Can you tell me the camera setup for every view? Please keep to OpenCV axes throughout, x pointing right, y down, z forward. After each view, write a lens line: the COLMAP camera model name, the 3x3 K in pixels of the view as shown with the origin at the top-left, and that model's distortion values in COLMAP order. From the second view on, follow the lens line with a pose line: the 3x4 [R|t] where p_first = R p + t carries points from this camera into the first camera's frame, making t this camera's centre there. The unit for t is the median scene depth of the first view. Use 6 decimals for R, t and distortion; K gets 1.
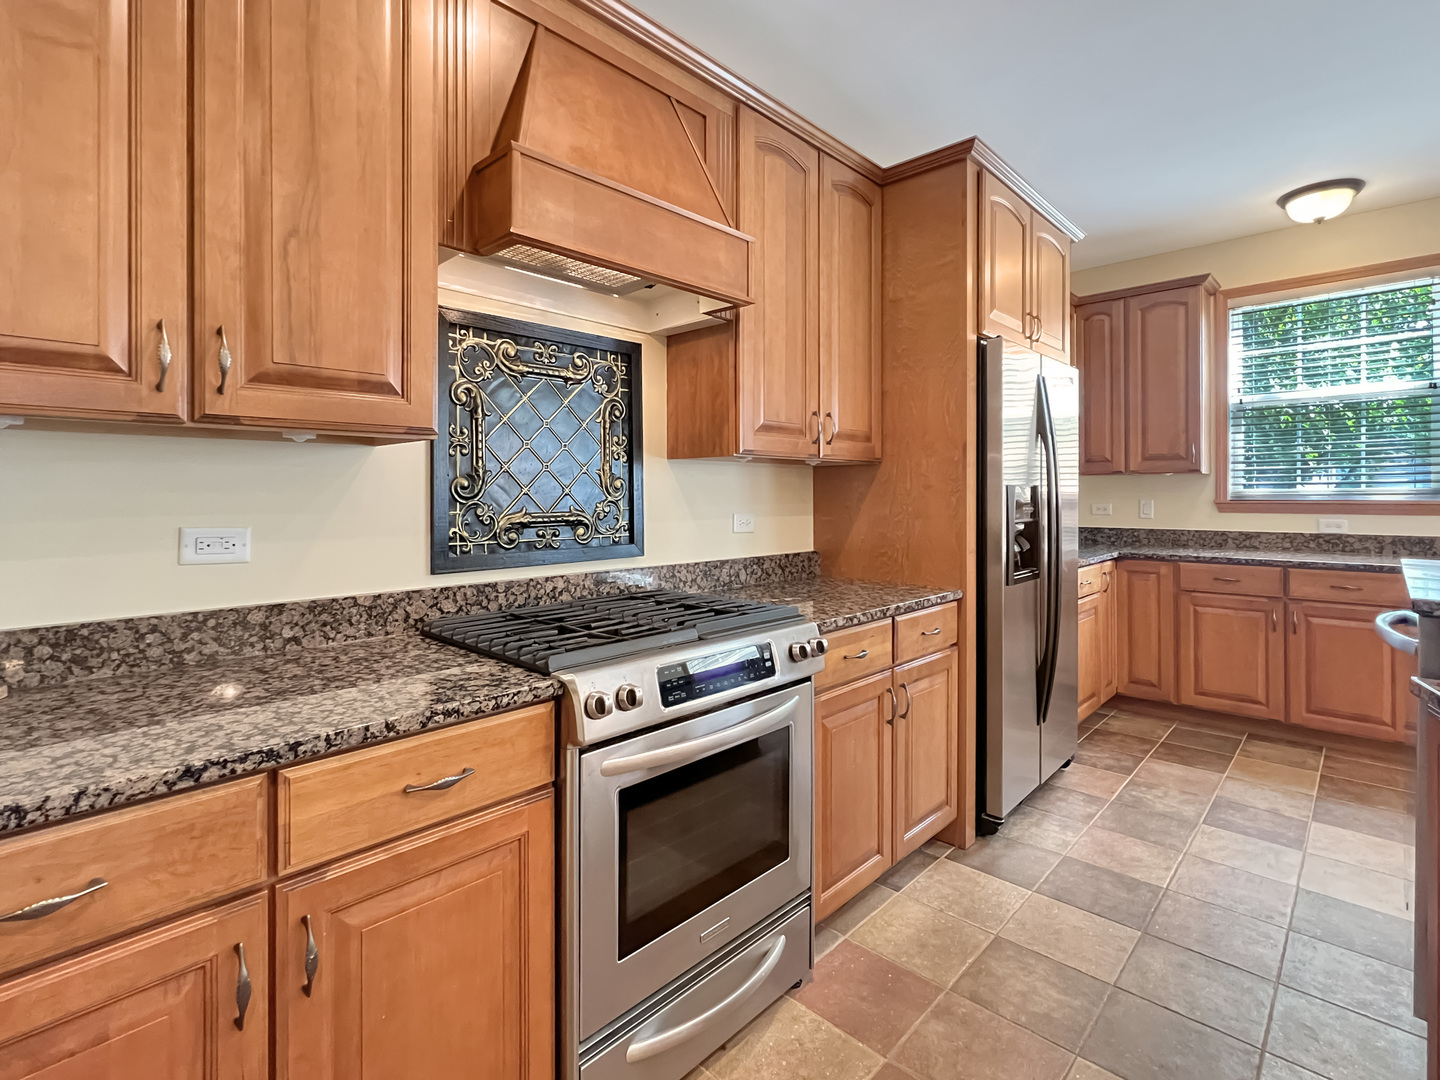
lens RADIAL K [[695.9, 0, 712.8], [0, 695.9, 495.6], [0, 0, 1]] dist [-0.003985, -0.000079]
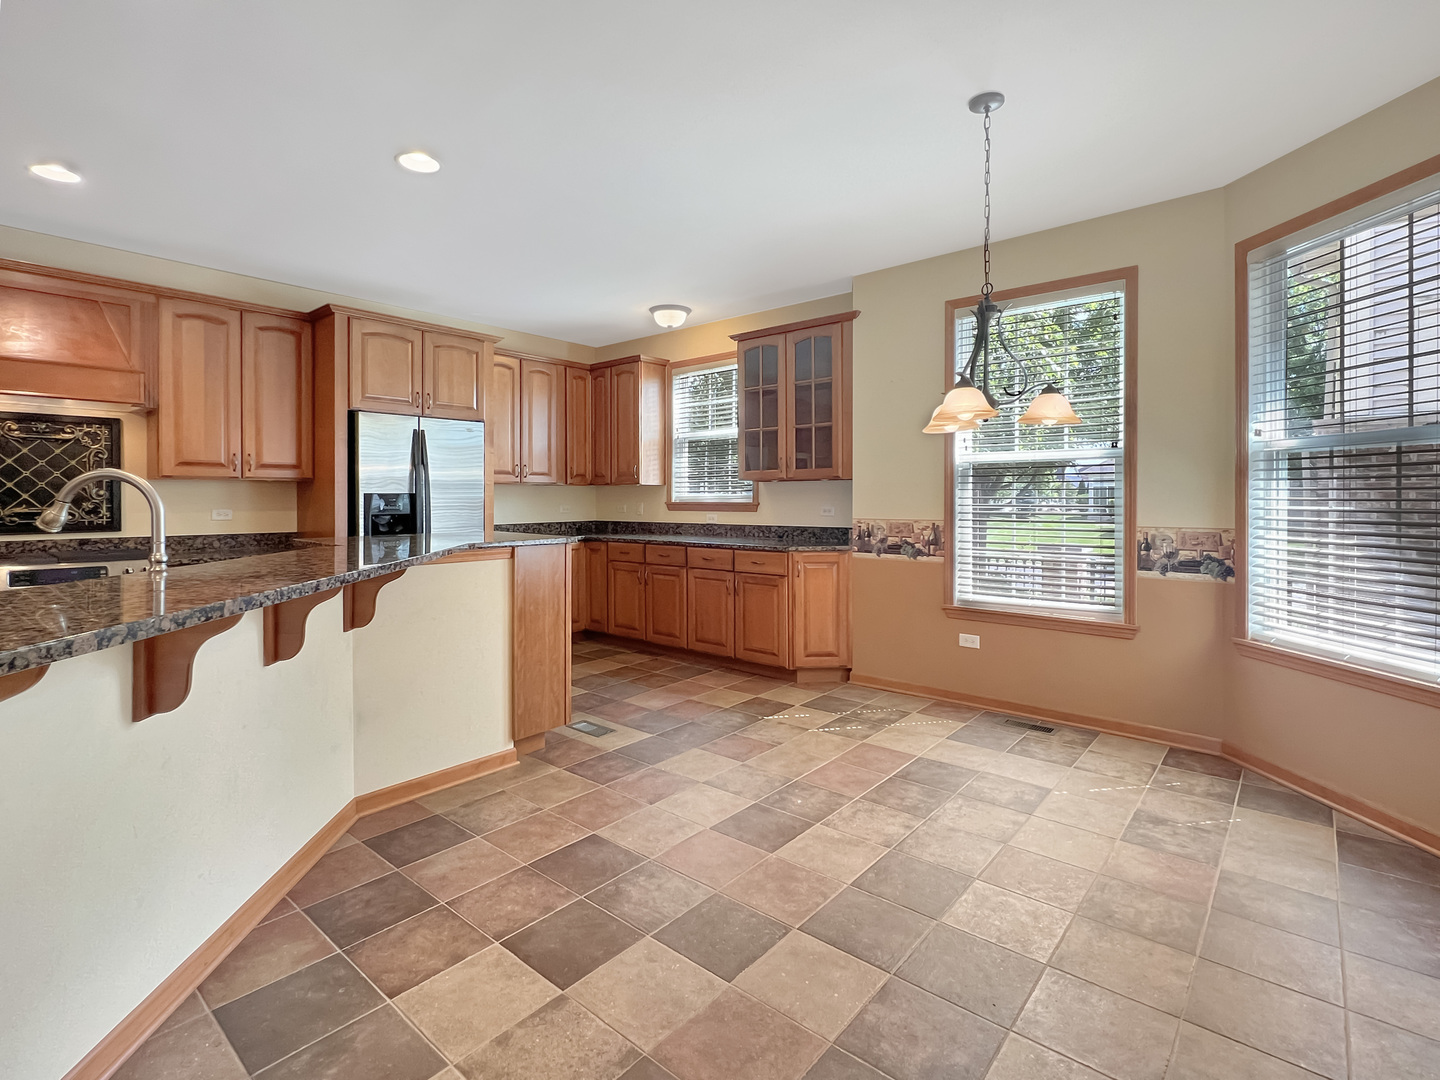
lens RADIAL K [[695.9, 0, 712.8], [0, 695.9, 495.6], [0, 0, 1]] dist [-0.003985, -0.000079]
pose [[0.998737, 0.000702, 0.050243, 1.590244], [-0.000434, 0.999986, -0.005338, -0.000159], [-0.050246, 0.005310, 0.998723, -1.080400]]
